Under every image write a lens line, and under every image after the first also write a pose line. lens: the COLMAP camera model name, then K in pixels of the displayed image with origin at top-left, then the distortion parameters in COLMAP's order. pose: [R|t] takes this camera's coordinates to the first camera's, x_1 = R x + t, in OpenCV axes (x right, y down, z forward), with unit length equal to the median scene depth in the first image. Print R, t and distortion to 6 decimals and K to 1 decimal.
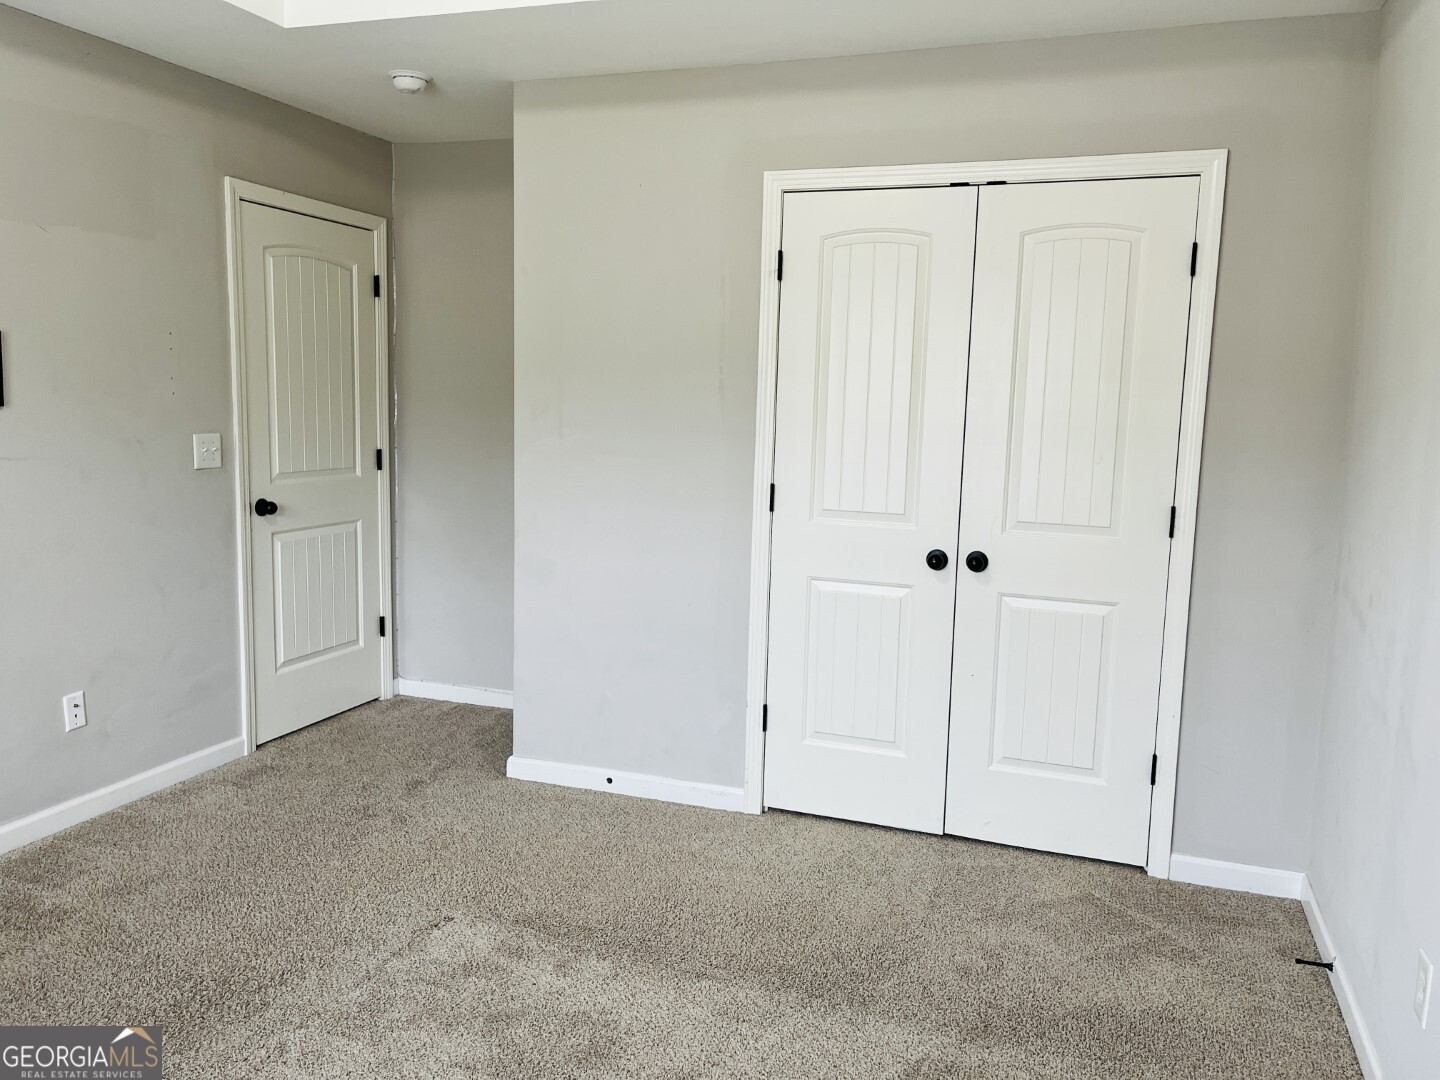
lens RADIAL K [[1096.9, 0, 734.8], [0, 1096.9, 539.5], [0, 0, 1]] dist [0.035404, -0.013838]
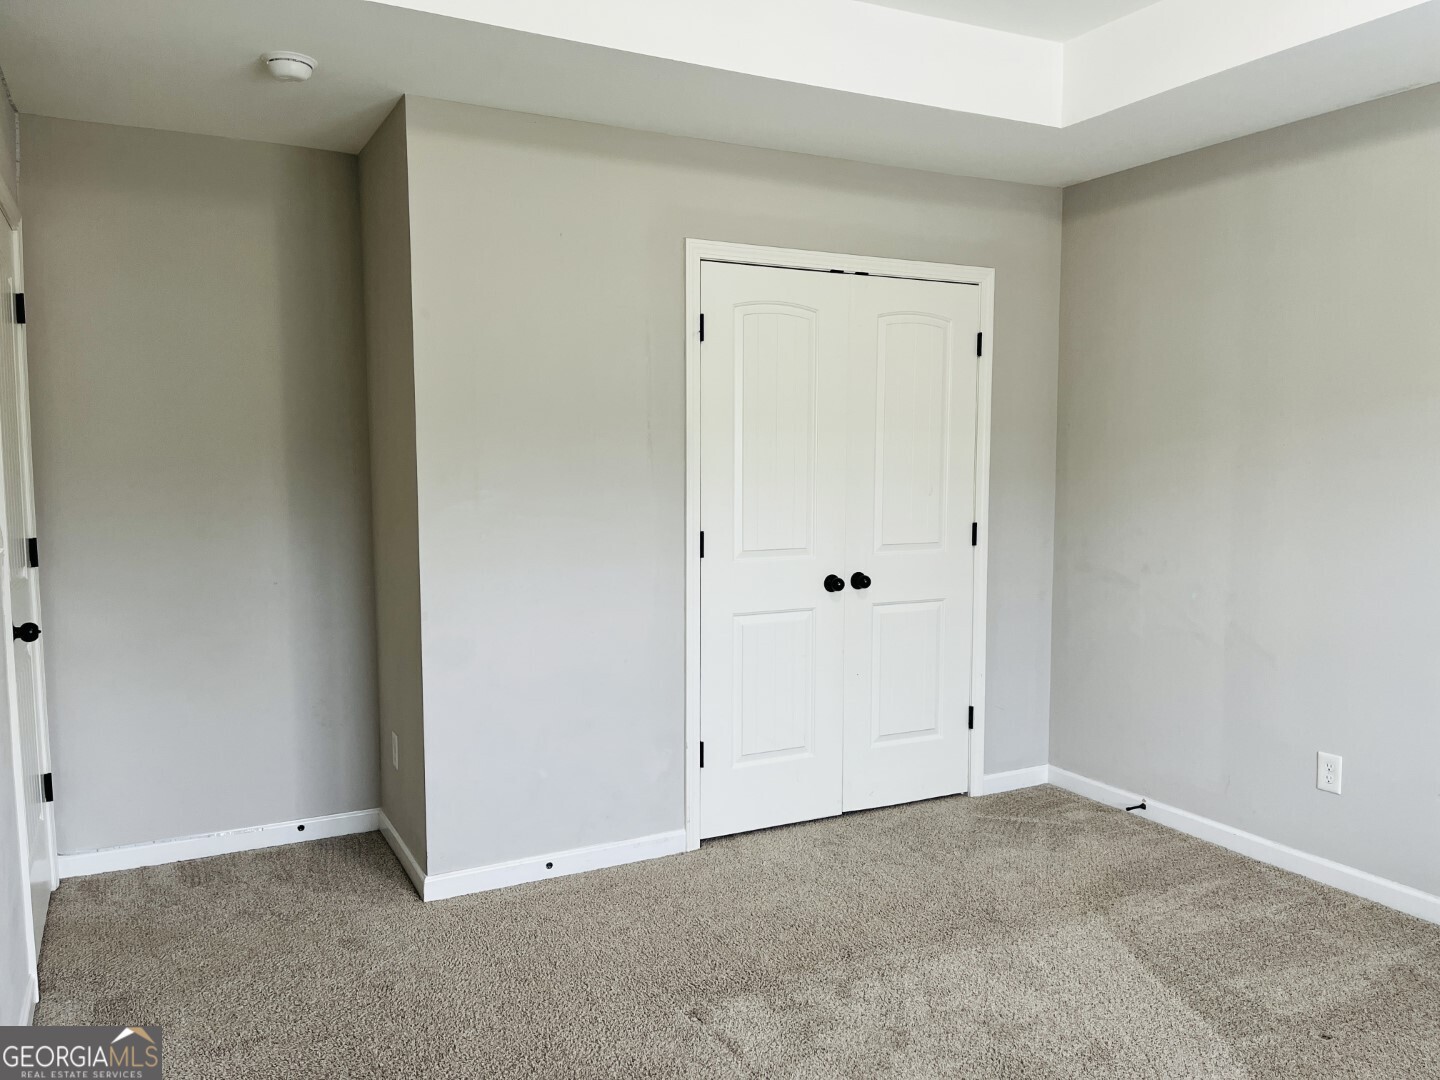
lens RADIAL K [[1096.9, 0, 723.0], [0, 1096.9, 562.9], [0, 0, 1]] dist [0.035404, -0.013838]
pose [[0.681964, -0.099325, 0.724610, -0.744411], [0.113982, 0.993064, 0.028850, -0.050638], [-0.722450, 0.062918, 0.688555, 0.264565]]
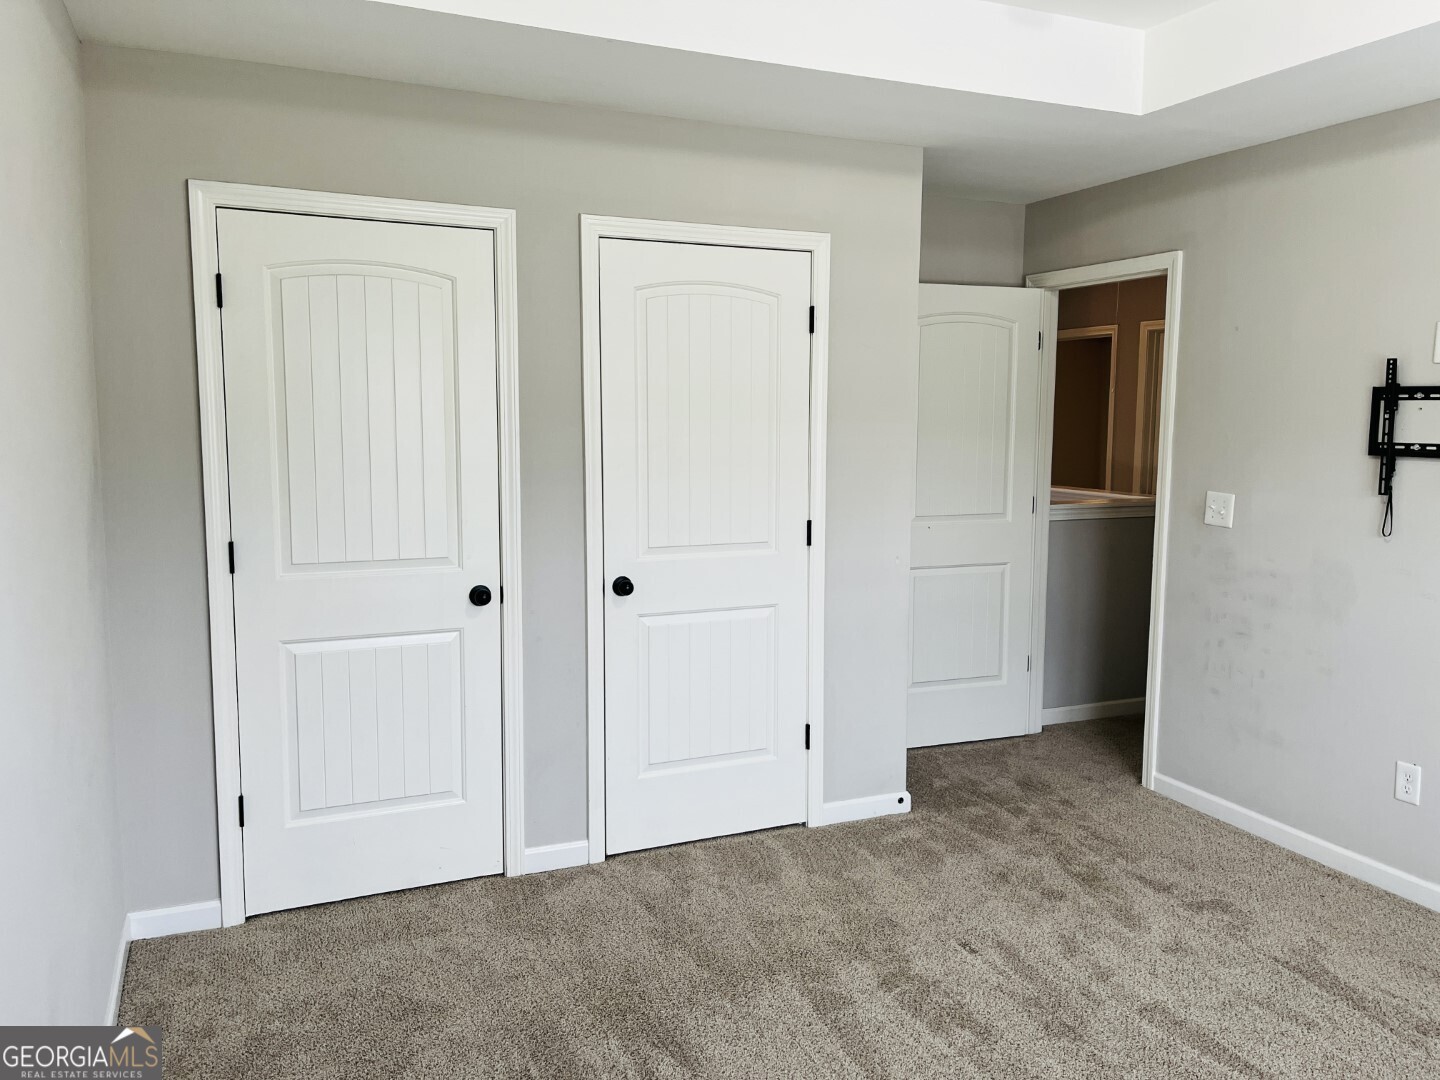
lens RADIAL K [[1096.9, 0, 691.2], [0, 1096.9, 549.3], [0, 0, 1]] dist [0.035404, -0.013838]
pose [[0.742431, -0.092179, 0.663550, -0.586390], [0.108854, 0.993924, 0.016280, -0.038318], [-0.661020, 0.060143, 0.747954, 0.207481]]
